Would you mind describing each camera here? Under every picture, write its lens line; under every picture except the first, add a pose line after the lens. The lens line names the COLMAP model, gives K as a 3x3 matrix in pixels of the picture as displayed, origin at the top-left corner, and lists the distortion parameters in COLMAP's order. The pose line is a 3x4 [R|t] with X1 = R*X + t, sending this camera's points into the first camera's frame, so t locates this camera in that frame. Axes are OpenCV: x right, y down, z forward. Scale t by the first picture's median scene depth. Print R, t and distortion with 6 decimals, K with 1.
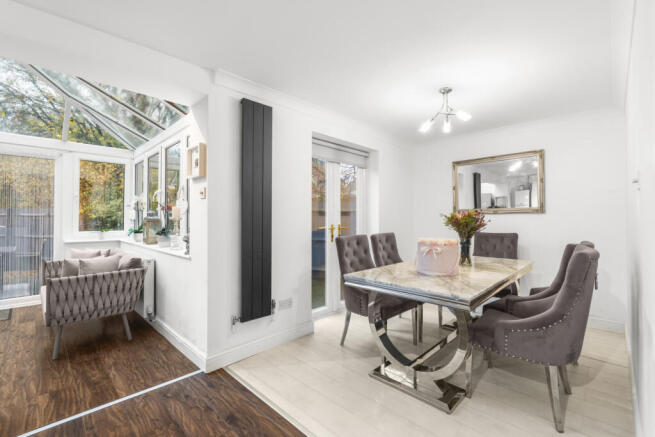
lens RADIAL K [[289.0, 0, 328.4], [0, 289.0, 212.8], [0, 0, 1]] dist [-0.001255, -0.000403]
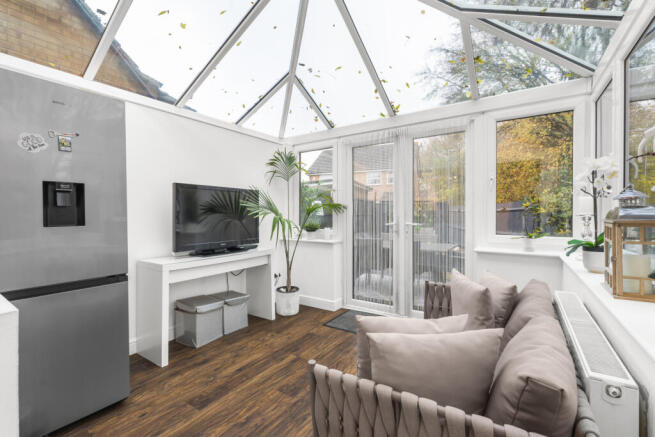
lens RADIAL K [[289.8, 0, 326.0], [0, 289.8, 218.9], [0, 0, 1]] dist [-0.002882, -0.000260]
pose [[0.184403, 0.013084, -0.982764, -0.472466], [0.021038, 0.999630, 0.017256, 0.016397], [0.982626, -0.023858, 0.184060, 0.792361]]
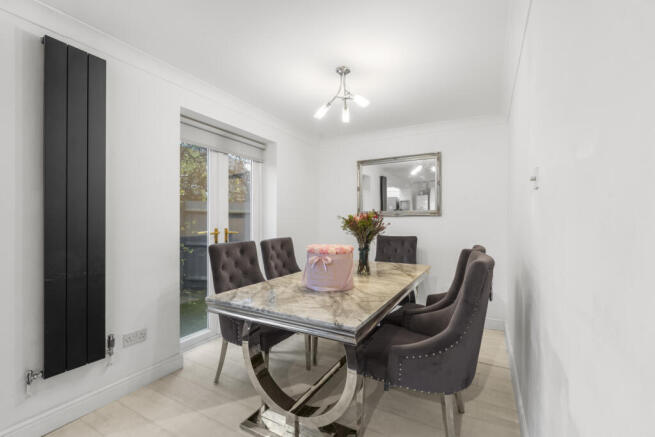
lens RADIAL K [[289.8, 0, 326.0], [0, 289.8, 218.9], [0, 0, 1]] dist [-0.002882, -0.000260]
pose [[0.964138, 0.003912, 0.265374, 0.122878], [-0.007348, 0.999902, 0.011957, 0.002787], [-0.265301, -0.013478, 0.964071, 0.171207]]
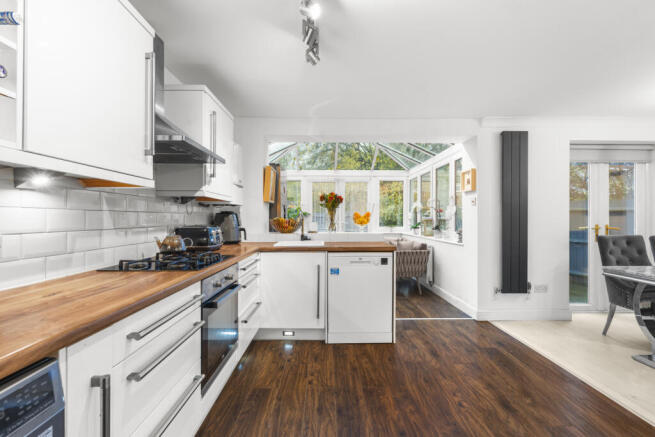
lens RADIAL K [[289.8, 0, 326.0], [0, 289.8, 218.9], [0, 0, 1]] dist [-0.002882, -0.000260]
pose [[0.712092, 0.001687, -0.702084, 0.062888], [0.013459, 0.999781, 0.016053, -0.010191], [0.701957, -0.020881, 0.711913, -0.501639]]
